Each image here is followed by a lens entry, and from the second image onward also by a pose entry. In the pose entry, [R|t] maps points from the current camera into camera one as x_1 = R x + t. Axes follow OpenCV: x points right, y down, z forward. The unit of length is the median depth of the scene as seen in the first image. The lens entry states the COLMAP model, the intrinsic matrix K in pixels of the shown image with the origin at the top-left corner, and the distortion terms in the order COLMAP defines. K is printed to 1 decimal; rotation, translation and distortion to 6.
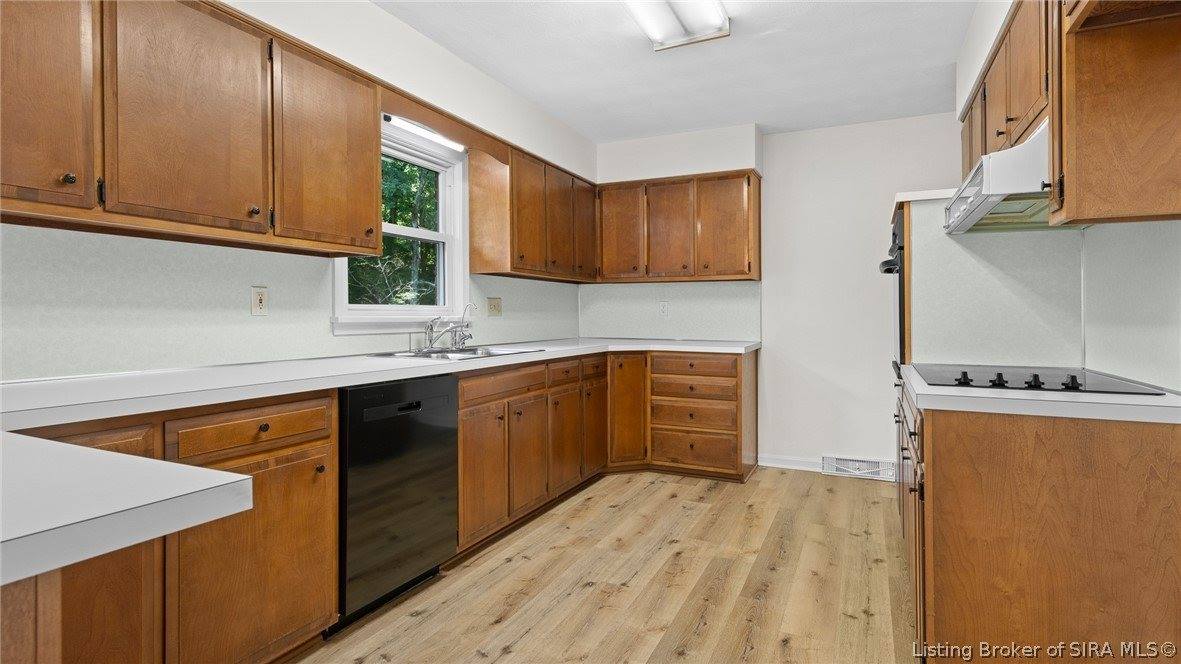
lens RADIAL K [[601.3, 0, 583.9], [0, 601.3, 307.1], [0, 0, 1]] dist [0.000680, -0.000168]
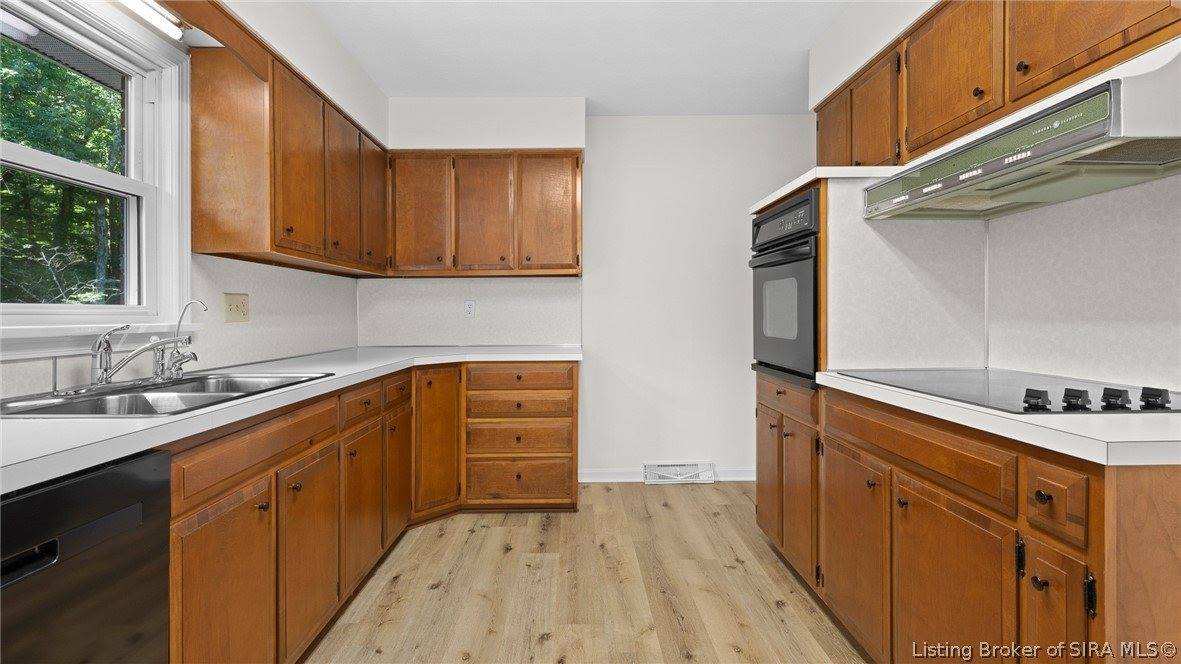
lens RADIAL K [[532.9, 0, 575.4], [0, 532.9, 300.9], [0, 0, 1]] dist [0.002635, -0.003471]
pose [[0.900663, 0.000288, 0.434517, -0.068588], [0.006233, 0.999888, -0.013582, 0.002410], [-0.434473, 0.014941, 0.900561, 0.317209]]
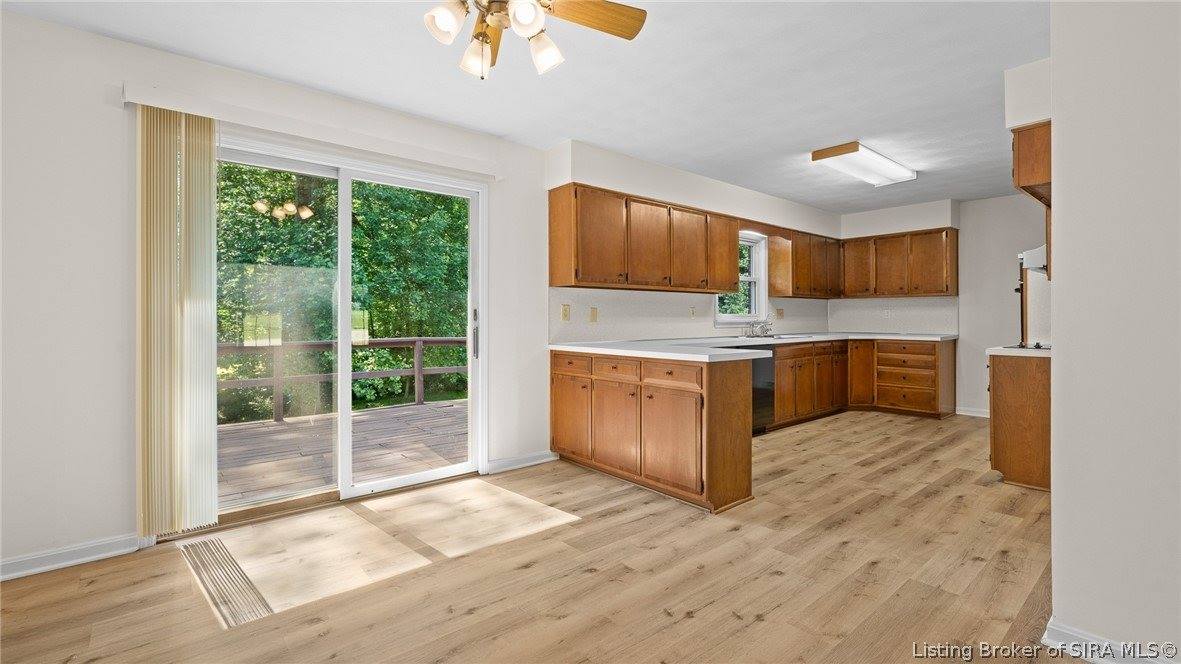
lens RADIAL K [[532.9, 0, 585.0], [0, 532.9, 324.3], [0, 0, 1]] dist [0.002635, -0.003471]
pose [[0.913095, 0.000193, -0.407748, -0.028054], [0.010408, 0.999663, 0.023782, -0.014039], [0.407615, -0.025959, 0.912785, -0.733712]]
